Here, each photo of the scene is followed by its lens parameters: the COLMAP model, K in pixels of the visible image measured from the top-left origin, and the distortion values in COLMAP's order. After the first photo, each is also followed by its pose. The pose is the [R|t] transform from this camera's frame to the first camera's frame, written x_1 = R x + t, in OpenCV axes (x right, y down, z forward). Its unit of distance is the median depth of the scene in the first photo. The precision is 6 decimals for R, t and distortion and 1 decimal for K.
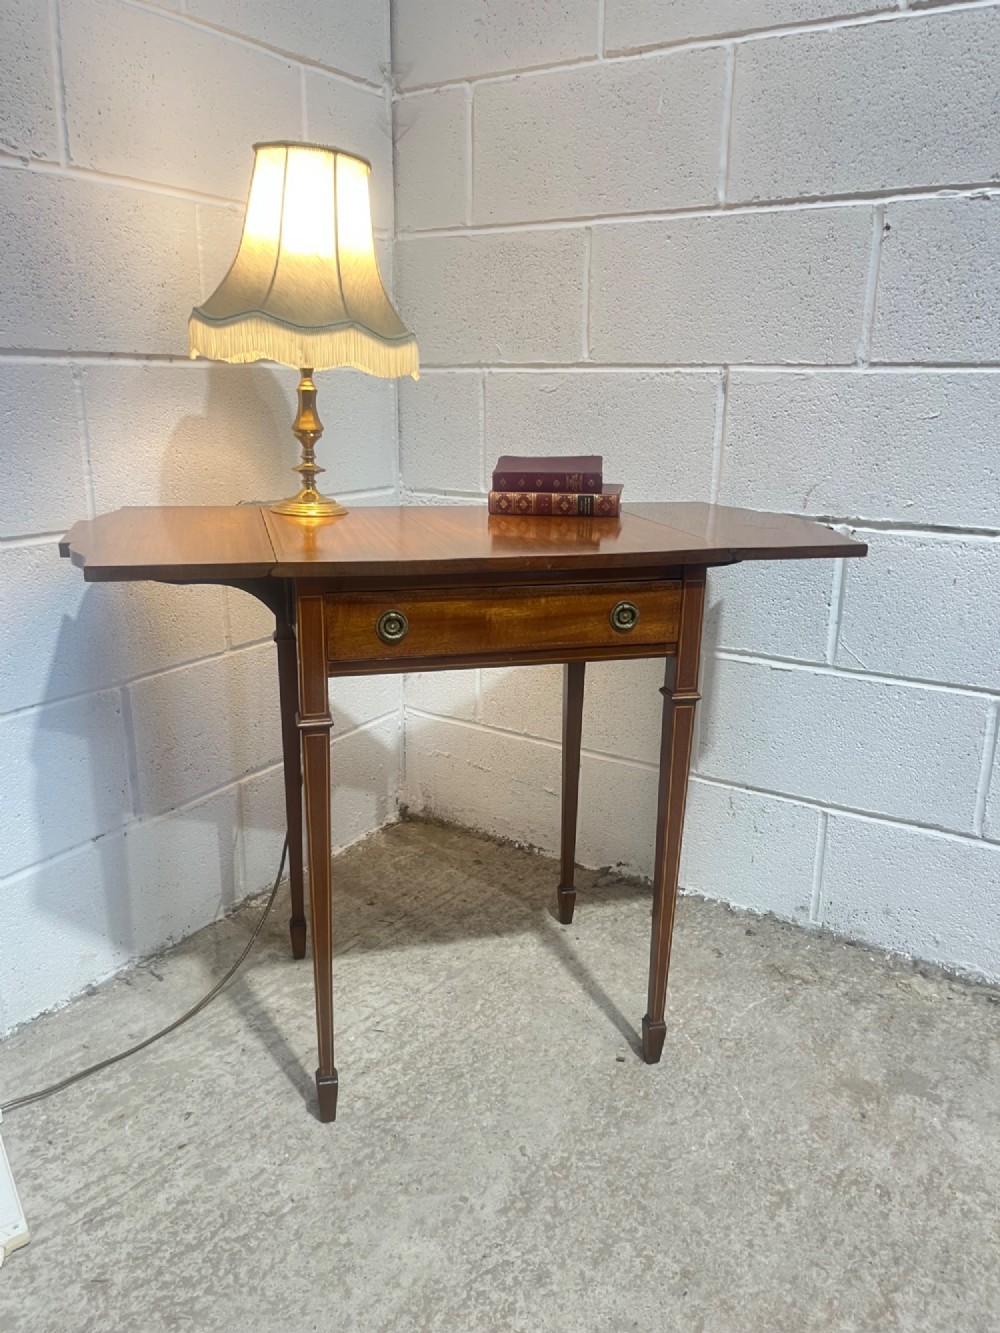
lens RADIAL K [[1022.4, 0, 503.5], [0, 1022.4, 656.4], [0, 0, 1]] dist [0.054912, -0.091641]
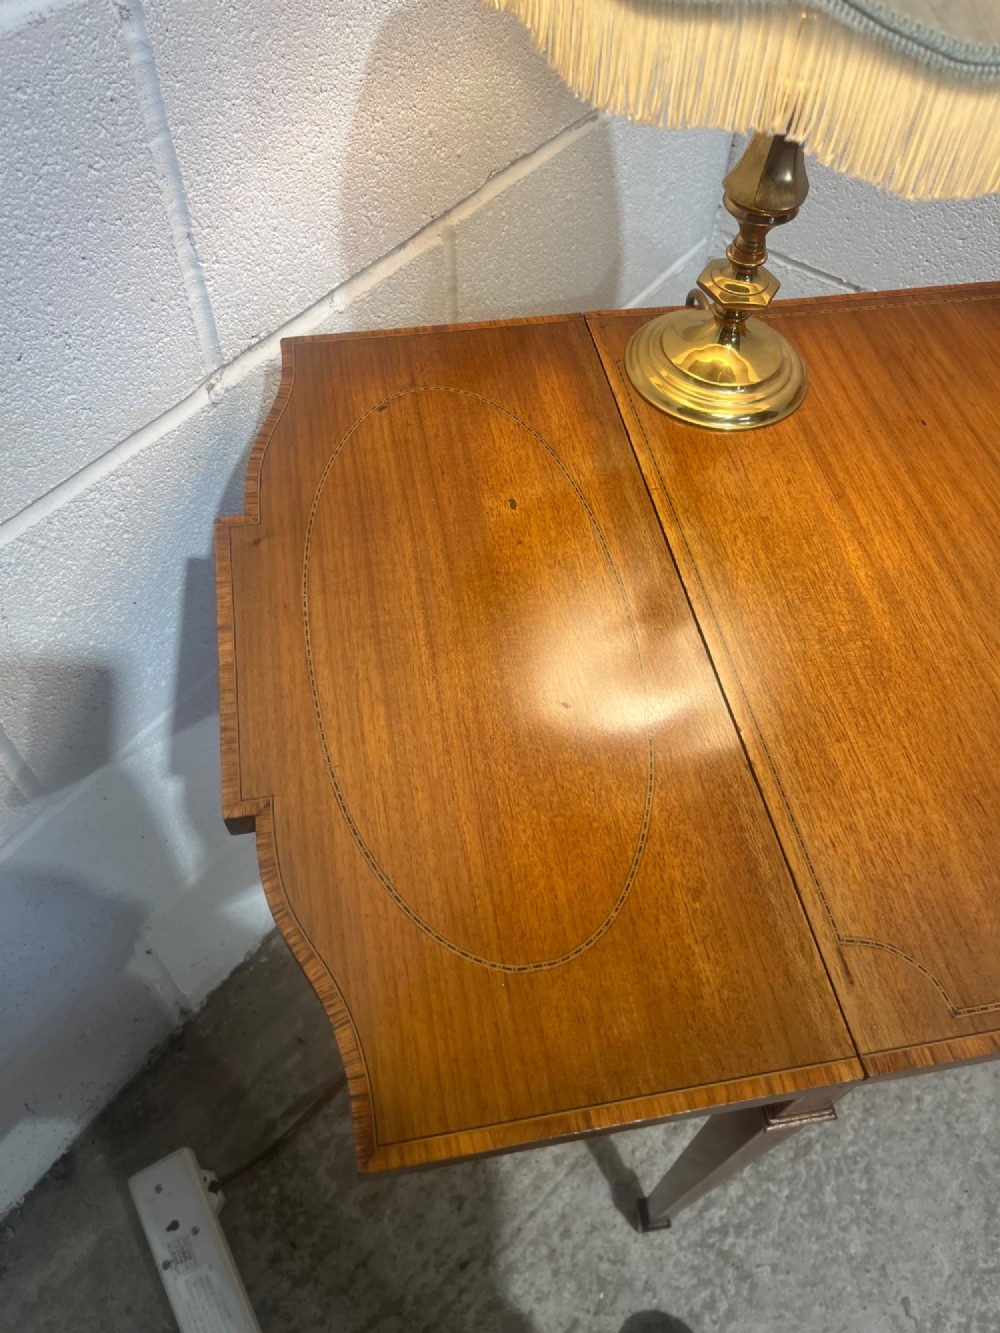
lens RADIAL K [[1022.4, 0, 488.5], [0, 1022.4, 660.2], [0, 0, 1]] dist [0.054912, -0.091641]
pose [[0.996013, 0.077069, -0.044920, -0.254091], [-0.032309, 0.781043, 0.623640, -0.309737], [0.083148, -0.619703, 0.780420, 0.589796]]
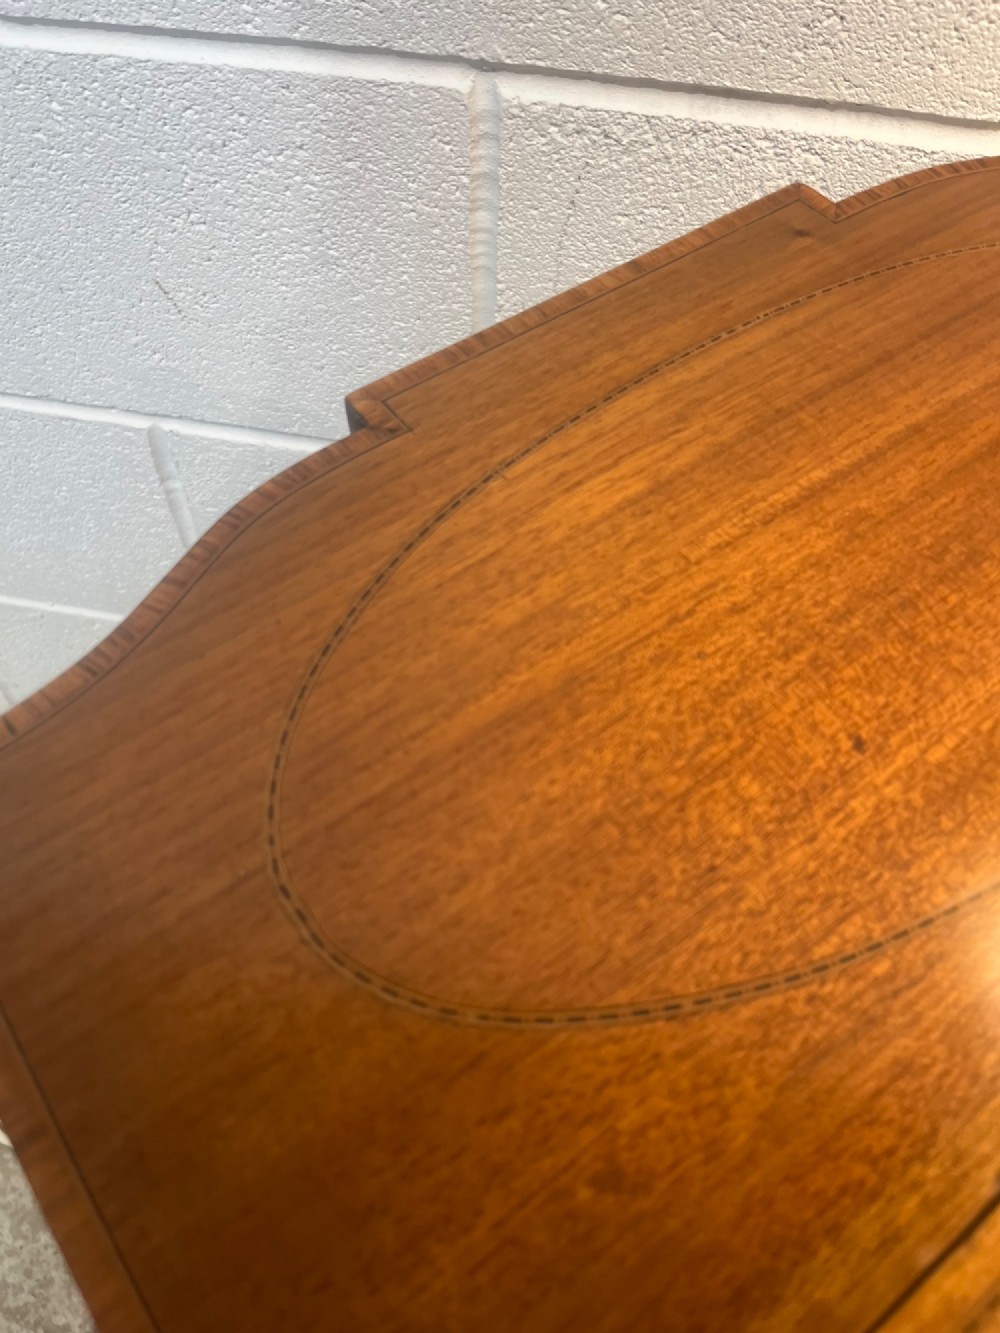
lens RADIAL K [[1022.4, 0, 480.5], [0, 1022.4, 639.8], [0, 0, 1]] dist [0.054912, -0.091641]
pose [[0.355810, 0.760435, -0.543265, -0.192137], [-0.248388, 0.637348, 0.729446, -0.204827], [0.900945, -0.124604, 0.415658, 0.723104]]
